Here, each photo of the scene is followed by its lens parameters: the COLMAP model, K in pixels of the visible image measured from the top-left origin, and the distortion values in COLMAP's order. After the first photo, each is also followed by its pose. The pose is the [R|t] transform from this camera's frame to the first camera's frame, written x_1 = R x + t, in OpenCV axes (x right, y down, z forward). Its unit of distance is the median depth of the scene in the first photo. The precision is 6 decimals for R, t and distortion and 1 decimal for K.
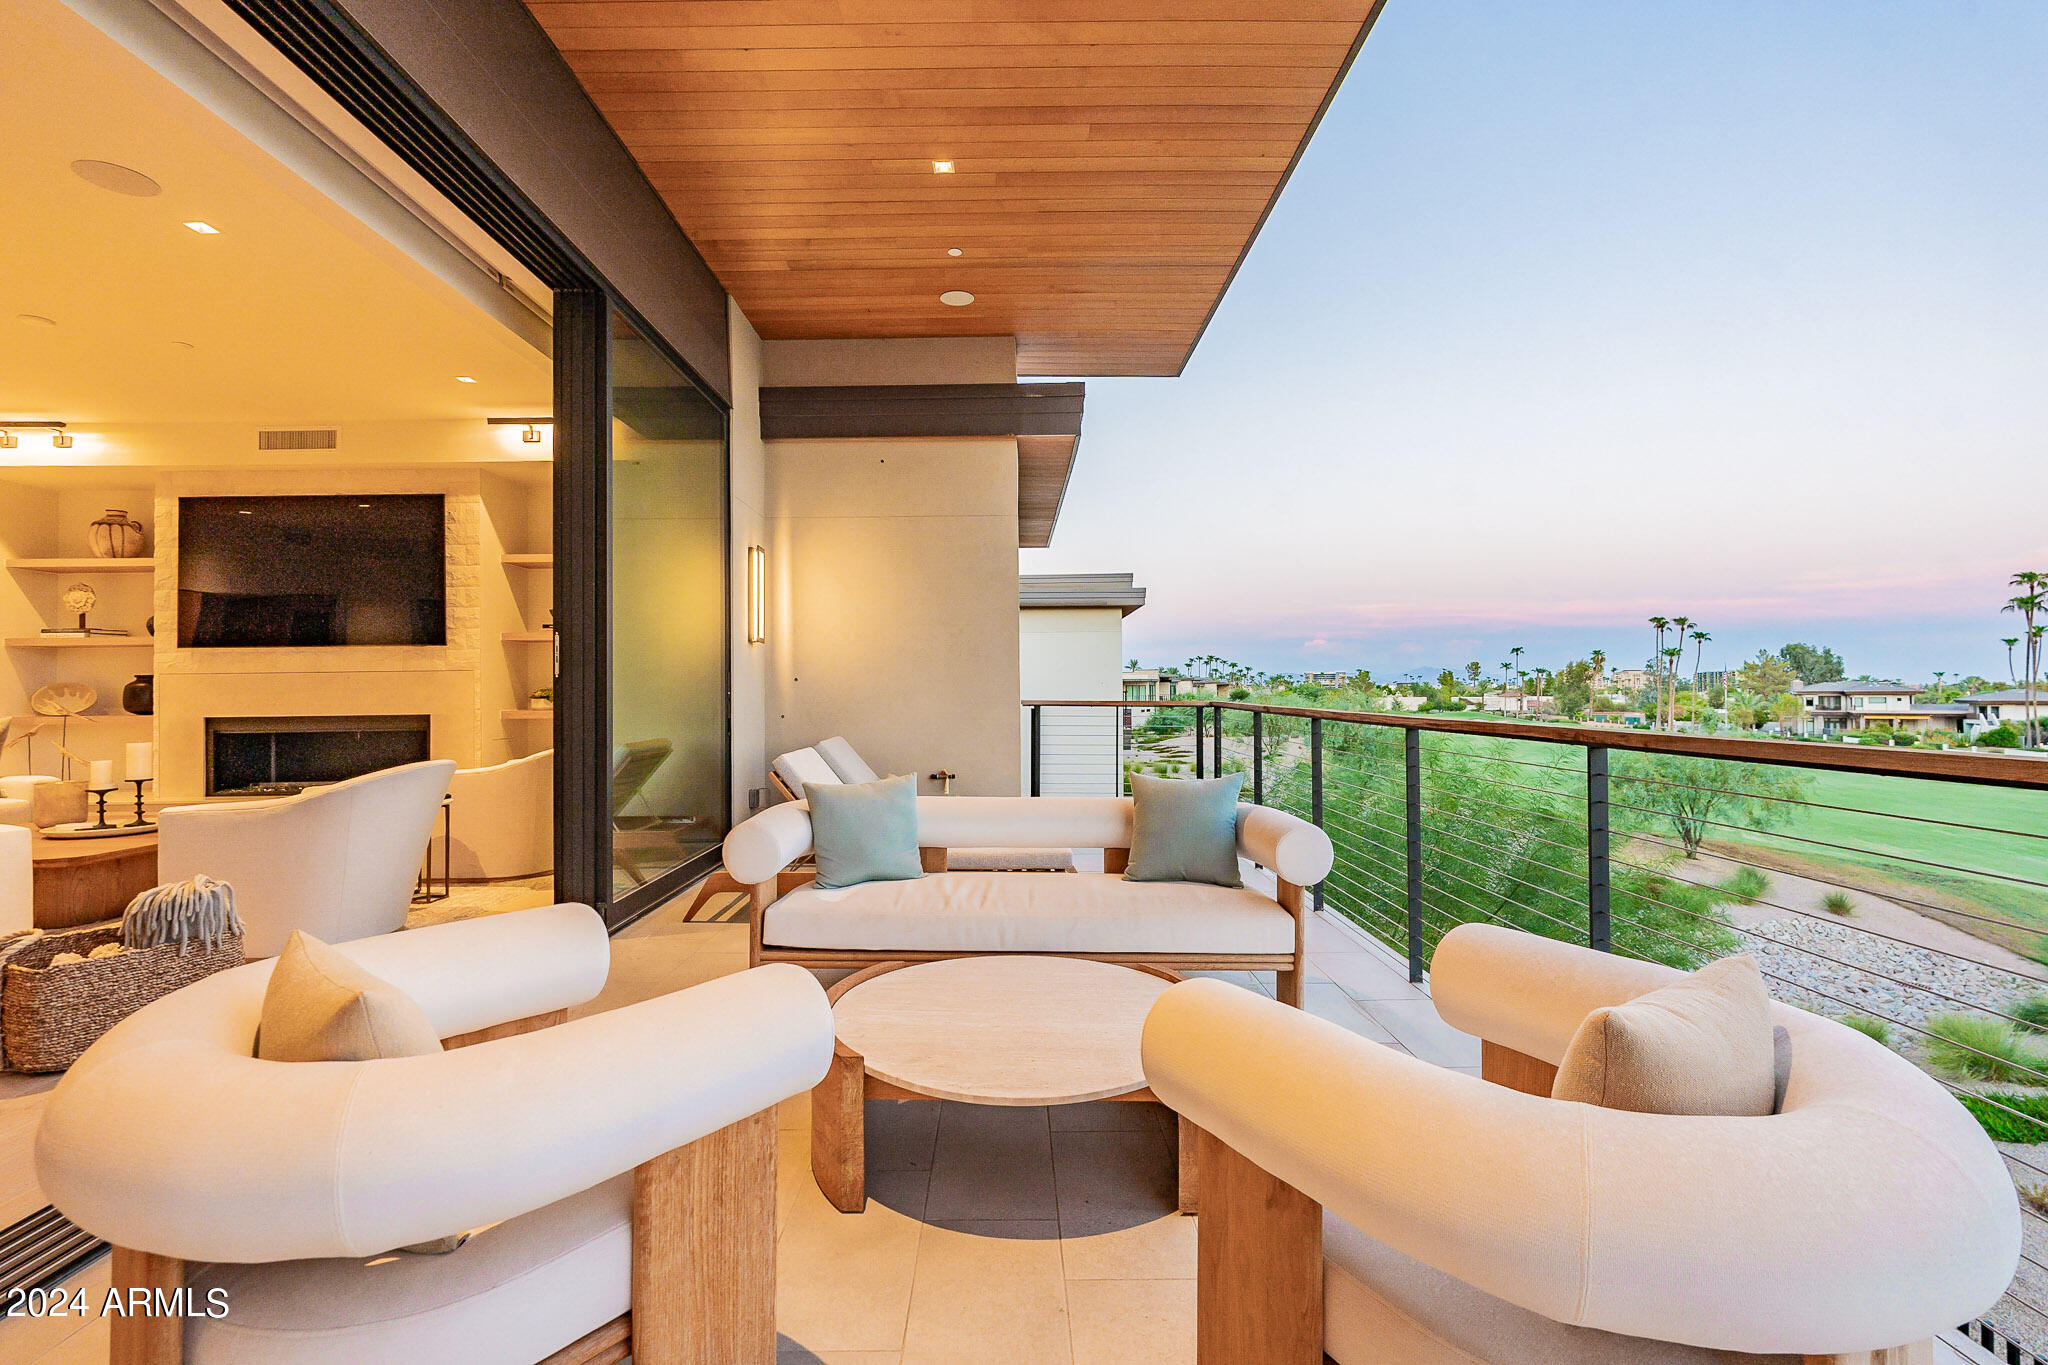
lens RADIAL K [[892.3, 0, 1022.3], [0, 892.3, 671.5], [0, 0, 1]] dist [-0.001704, -0.000635]
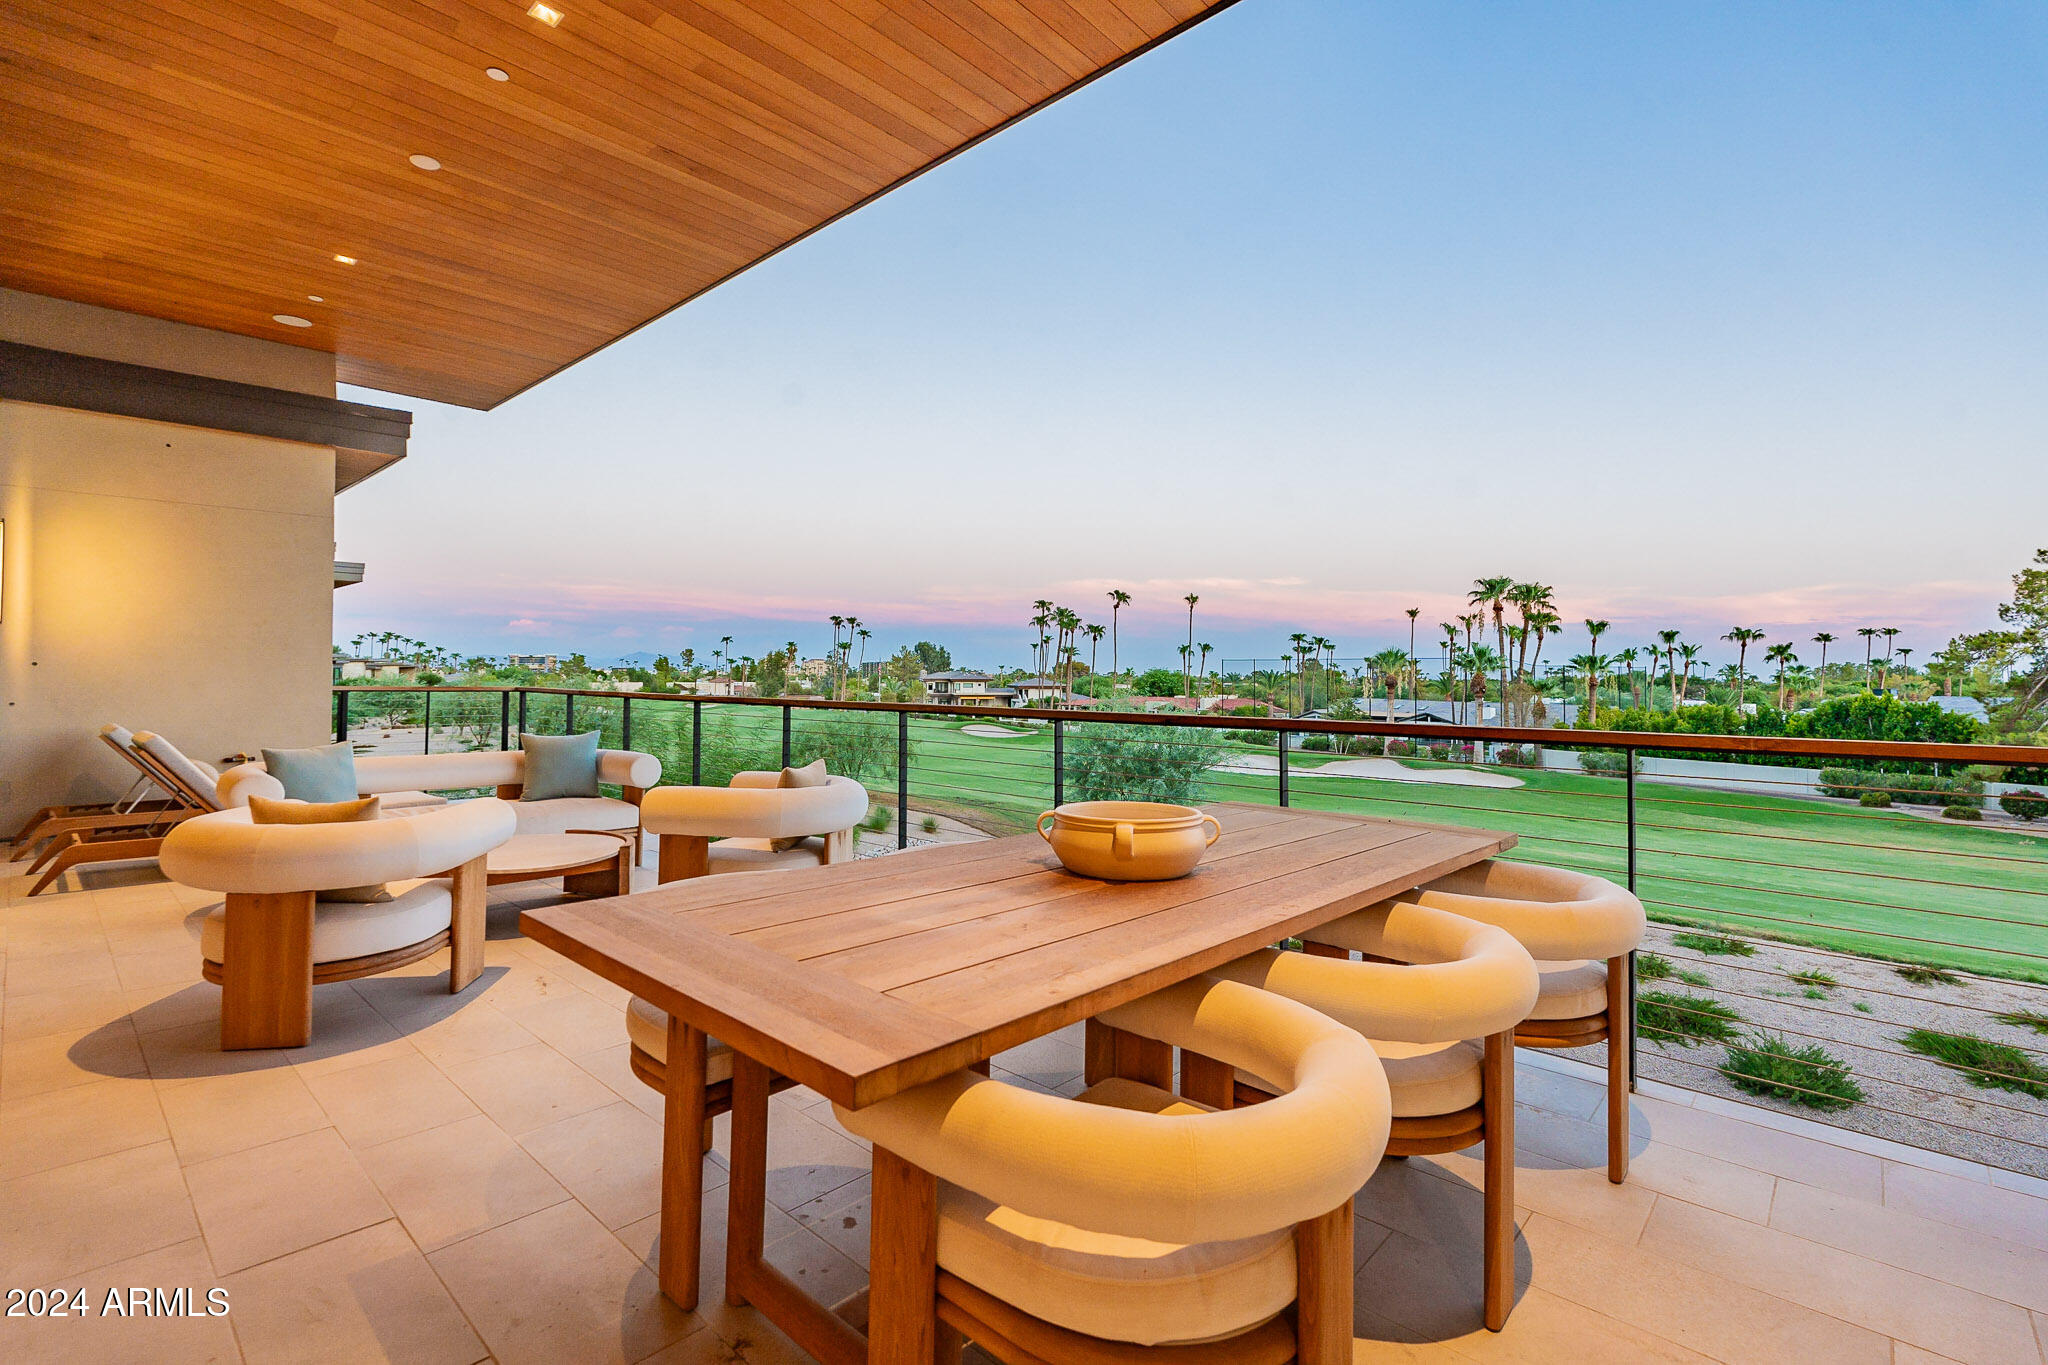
lens RADIAL K [[918.4, 0, 1026.0], [0, 918.4, 652.3], [0, 0, 1]] dist [0.002670, 0.000260]
pose [[0.679591, 0.026019, 0.733129, -0.251875], [-0.023128, 0.999634, -0.014038, -0.013262], [-0.733226, -0.007416, 0.679944, -0.394922]]
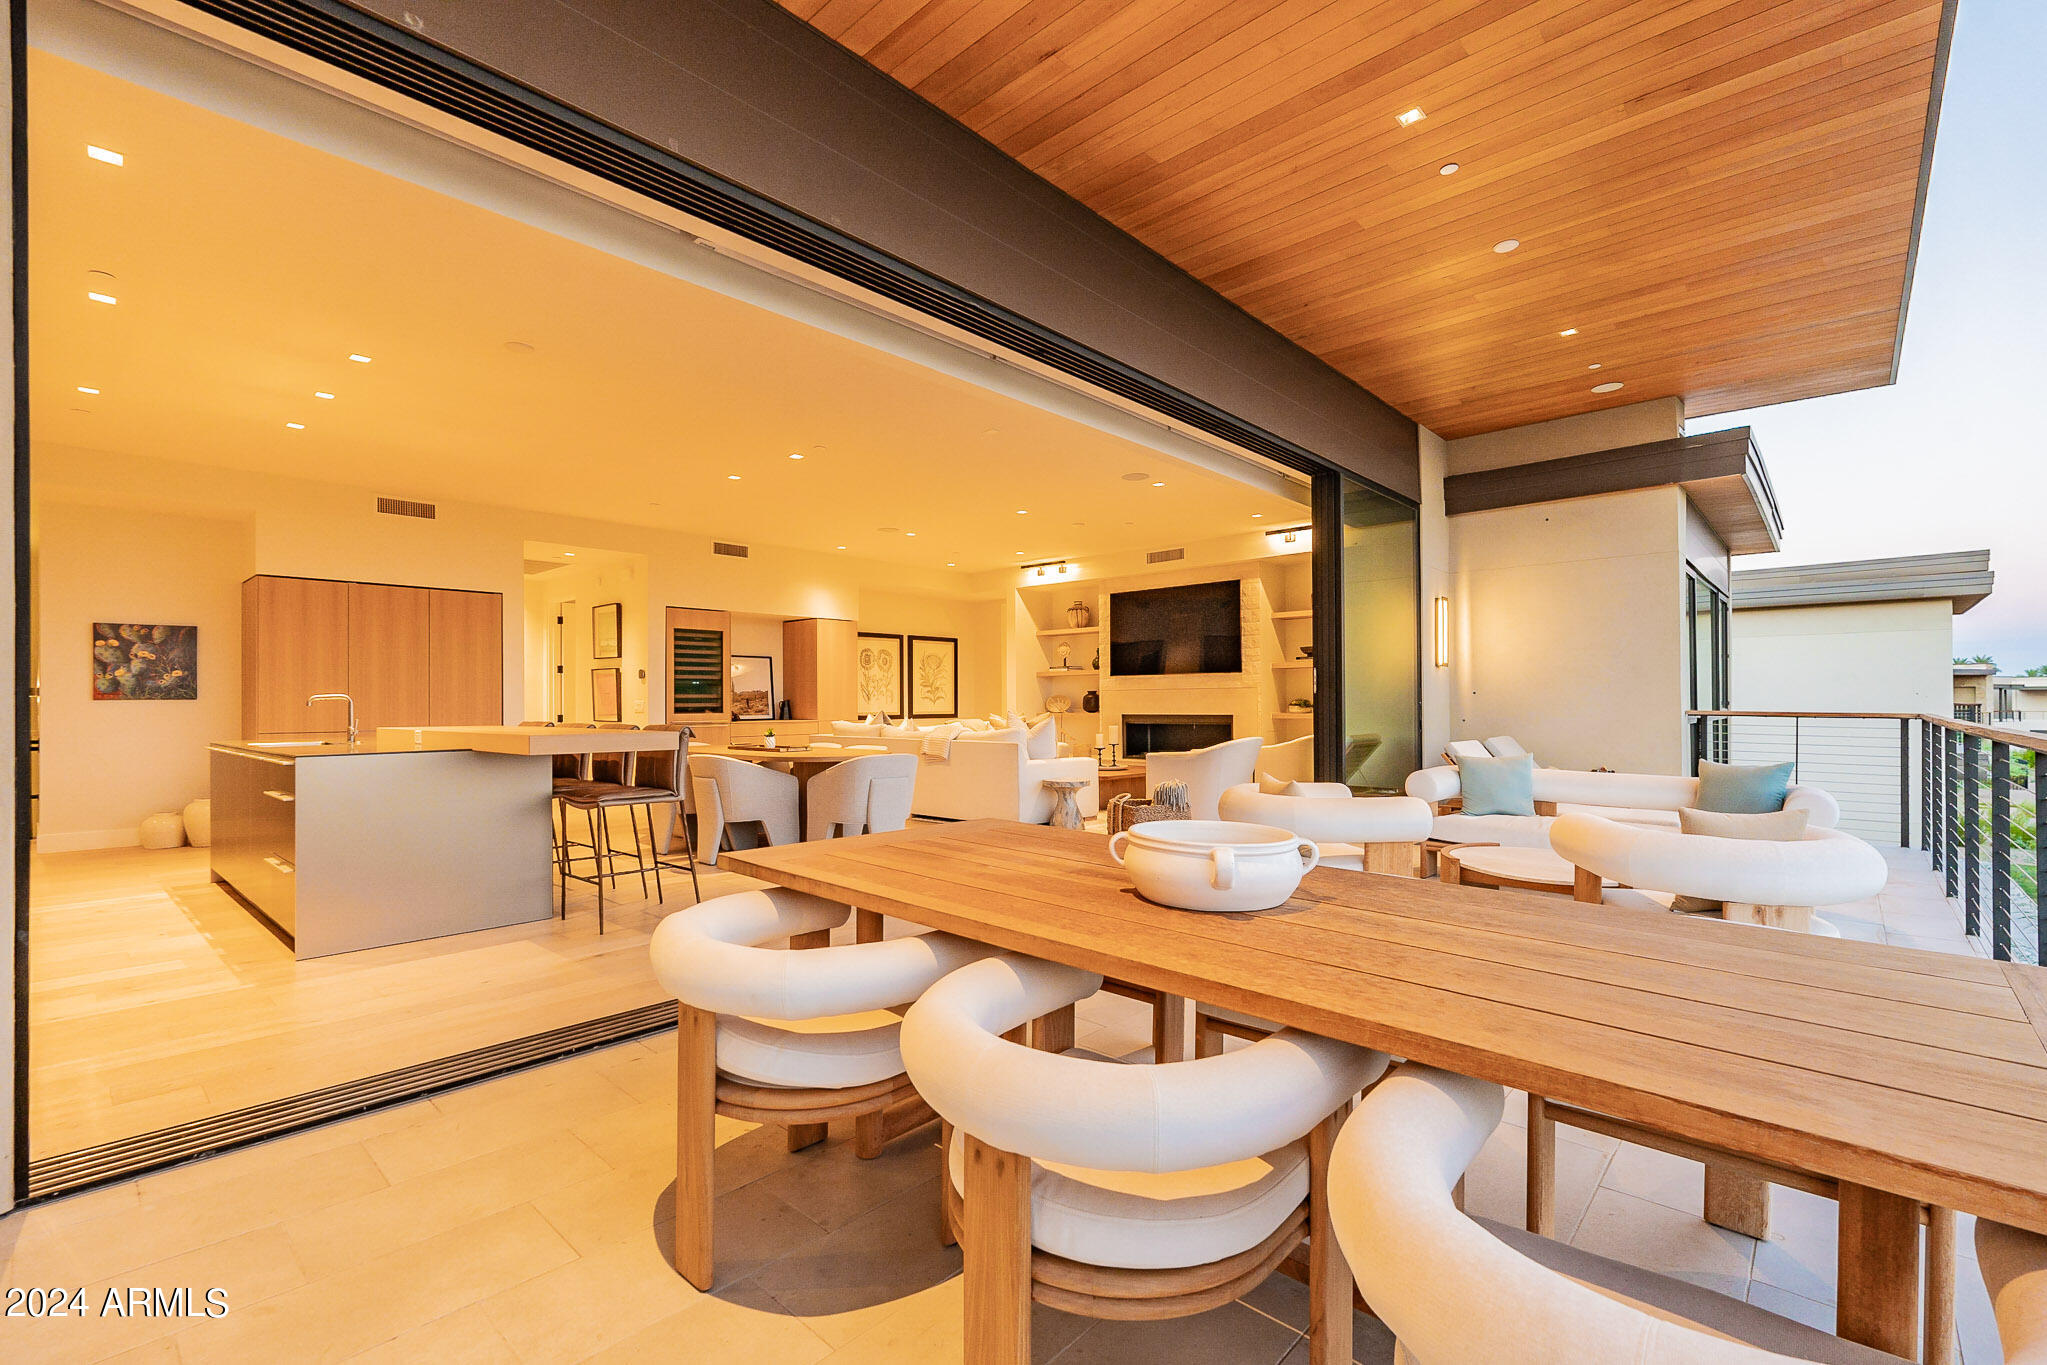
lens RADIAL K [[913.5, 0, 1013.7], [0, 913.5, 697.0], [0, 0, 1]] dist [-0.004777, -0.000695]
pose [[0.724121, 0.001692, -0.689670, 0.184763], [0.010147, 0.999863, 0.013106, -0.009552], [0.689598, -0.016489, 0.724005, -0.452718]]
